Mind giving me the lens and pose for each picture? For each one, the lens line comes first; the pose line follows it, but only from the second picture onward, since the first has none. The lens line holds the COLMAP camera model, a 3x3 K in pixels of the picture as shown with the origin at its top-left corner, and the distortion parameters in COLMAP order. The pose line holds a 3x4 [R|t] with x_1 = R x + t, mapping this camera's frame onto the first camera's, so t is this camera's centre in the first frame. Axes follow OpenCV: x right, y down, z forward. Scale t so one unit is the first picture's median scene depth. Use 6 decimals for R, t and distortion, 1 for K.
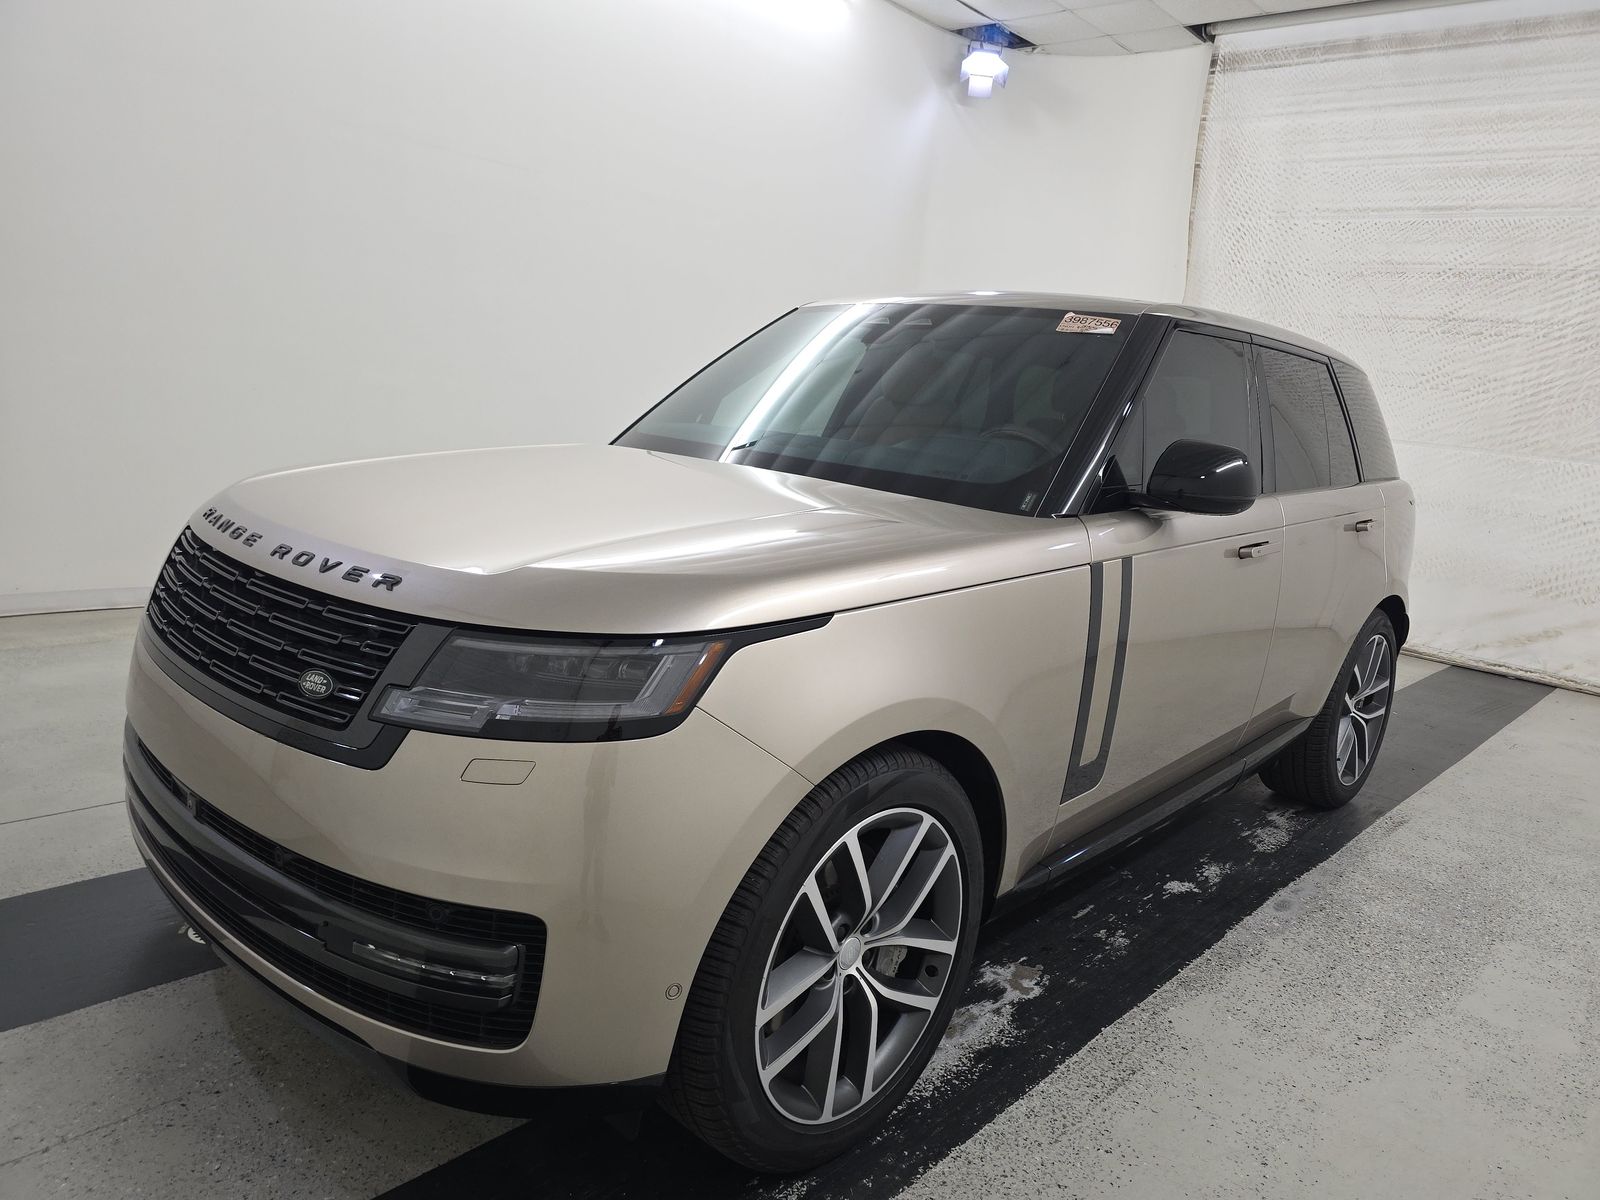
lens RADIAL K [[1071.6, 0, 808.0], [0, 1071.6, 602.2], [0, 0, 1]] dist [0.025188, -0.025039]
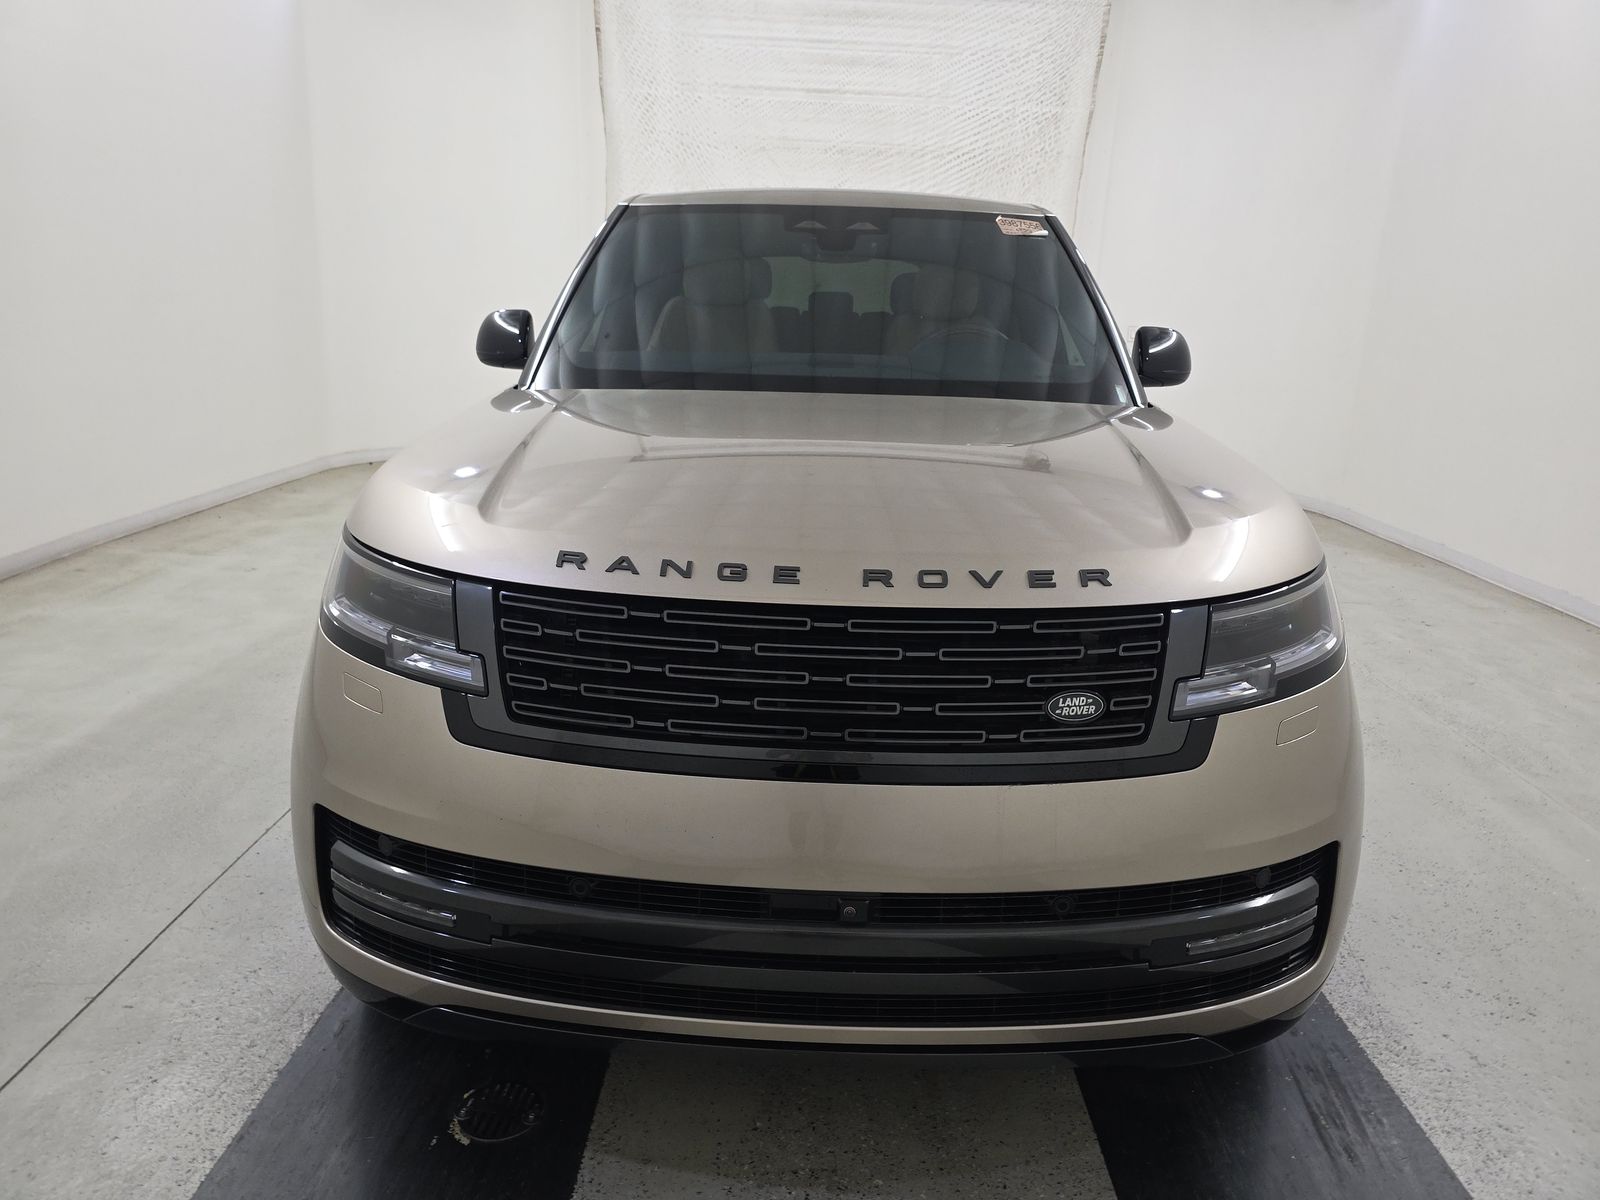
lens RADIAL K [[1071.6, 0, 803.6], [0, 1071.6, 597.7], [0, 0, 1]] dist [0.025188, -0.025039]
pose [[0.748057, -0.241570, 0.618106, -0.283439], [0.164559, 0.969828, 0.179875, -0.051162], [-0.642909, -0.032842, 0.765238, 0.116201]]
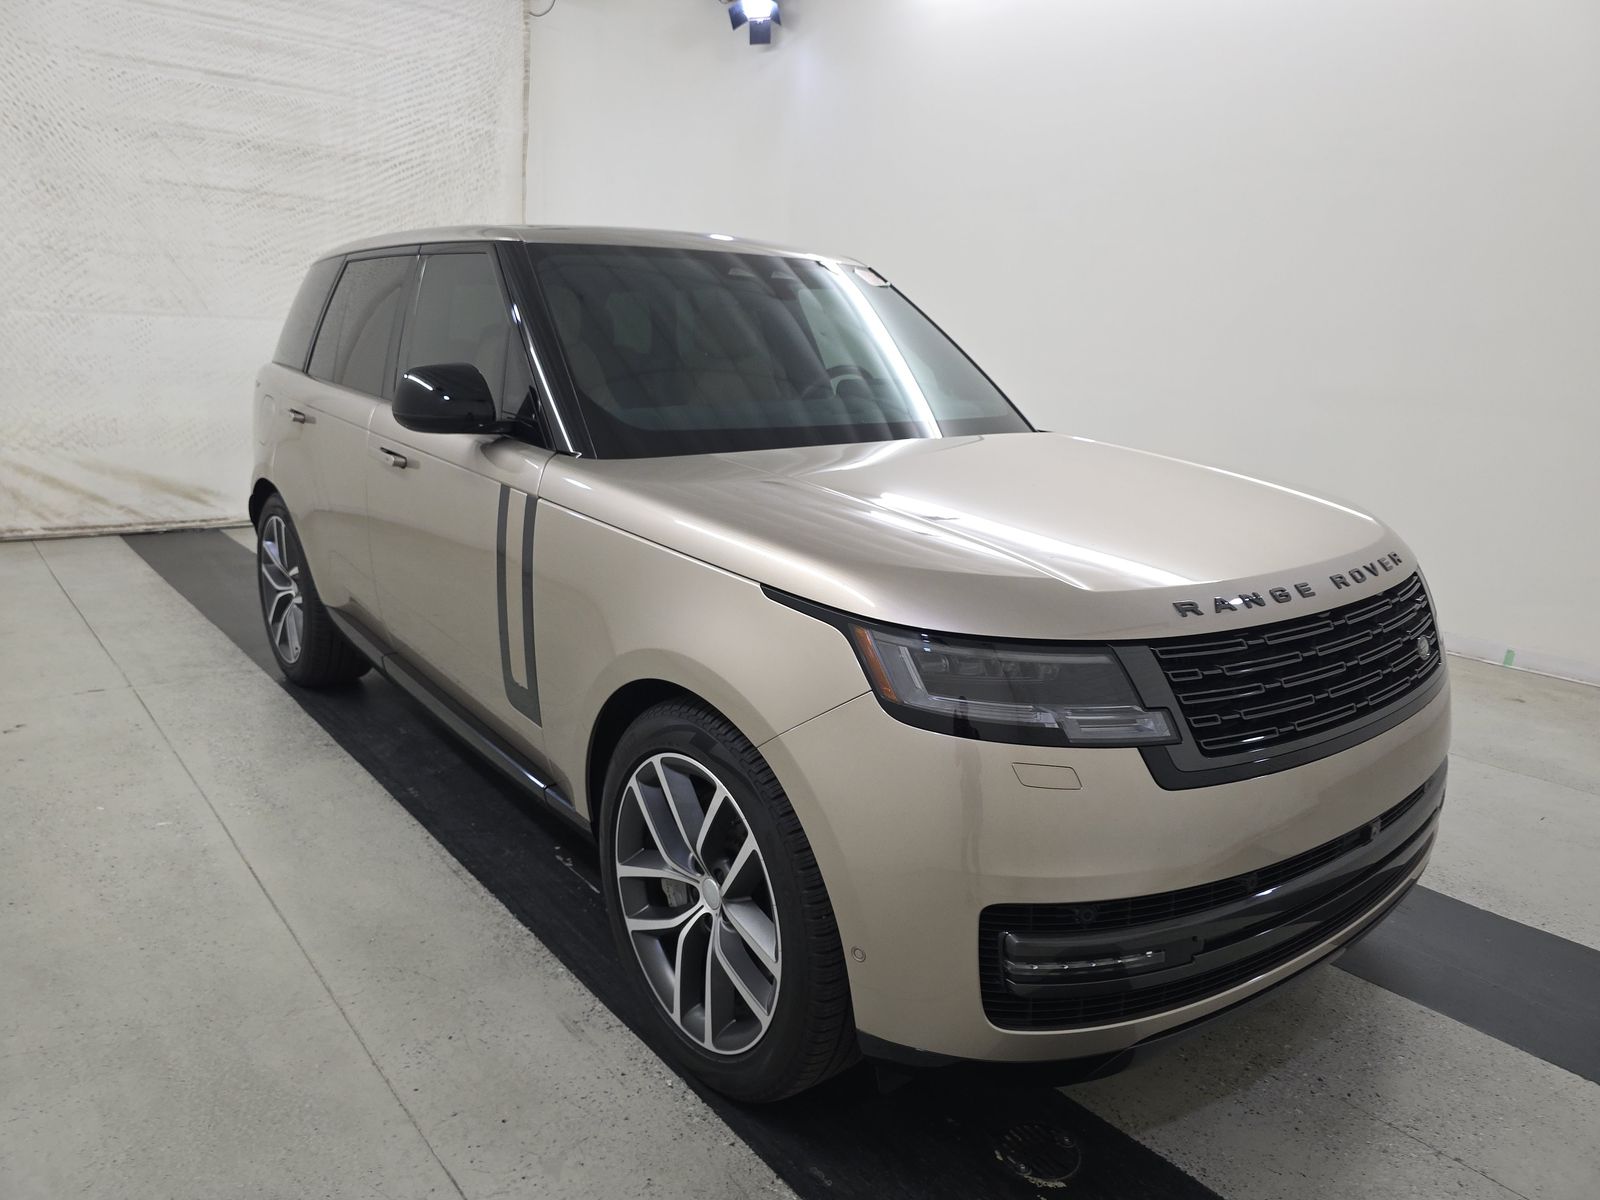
lens RADIAL K [[1071.6, 0, 810.3], [0, 1071.6, 605.6], [0, 0, 1]] dist [0.025188, -0.025039]
pose [[0.146599, -0.328903, 0.932915, -0.432458], [0.173769, 0.937002, 0.303038, -0.121200], [-0.973814, 0.117686, 0.194517, 0.359461]]
